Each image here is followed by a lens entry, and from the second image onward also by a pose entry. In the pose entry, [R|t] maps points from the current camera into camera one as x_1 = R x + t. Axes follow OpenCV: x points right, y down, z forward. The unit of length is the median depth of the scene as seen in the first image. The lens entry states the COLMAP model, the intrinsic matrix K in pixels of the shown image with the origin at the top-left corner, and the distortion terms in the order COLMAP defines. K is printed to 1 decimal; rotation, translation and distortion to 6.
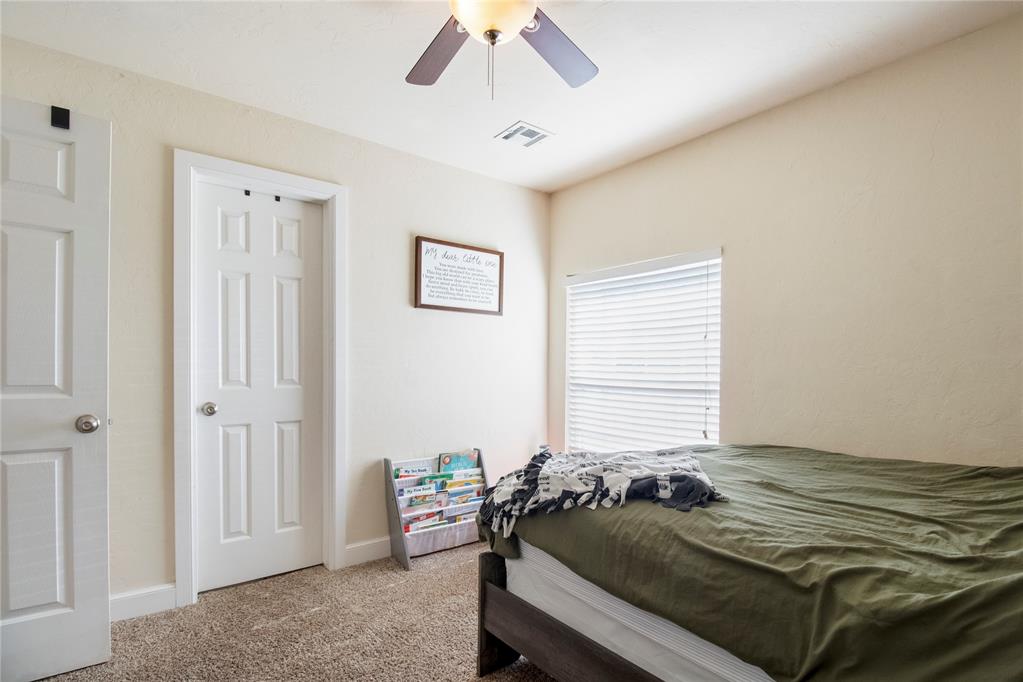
lens RADIAL K [[484.7, 0, 511.9], [0, 484.7, 369.4], [0, 0, 1]] dist [-0.000416, -0.000177]
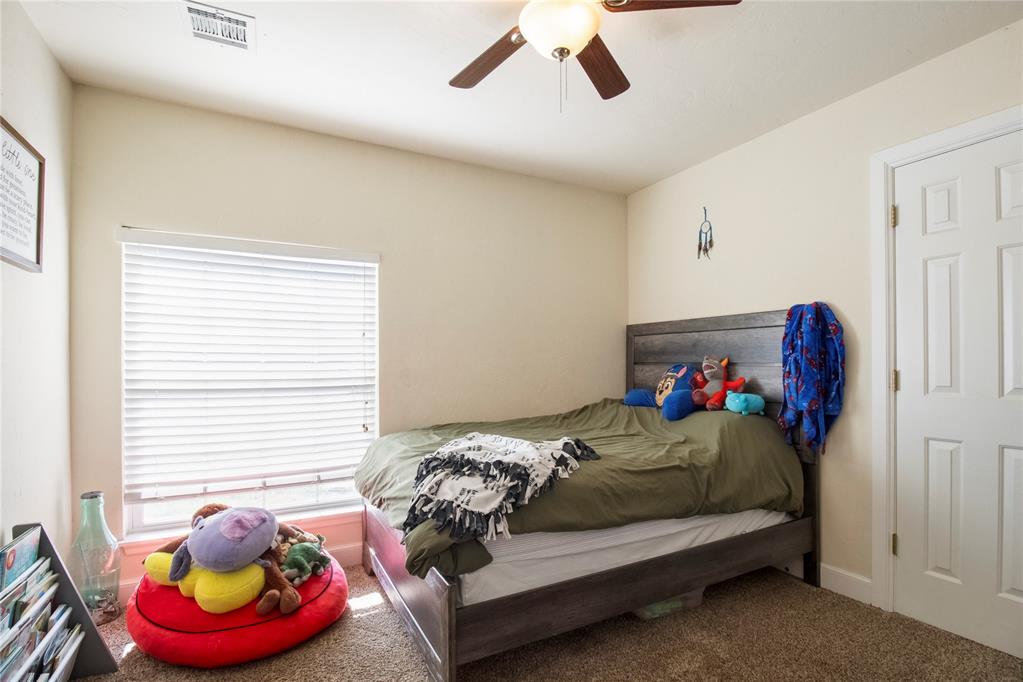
lens RADIAL K [[489.6, 0, 526.3], [0, 489.6, 361.0], [0, 0, 1]] dist [-0.015091, -0.001049]
pose [[0.180524, -0.002955, 0.983566, -0.562038], [0.011116, 0.999938, 0.000964, -0.007216], [-0.983508, 0.010759, 0.180545, 0.451719]]
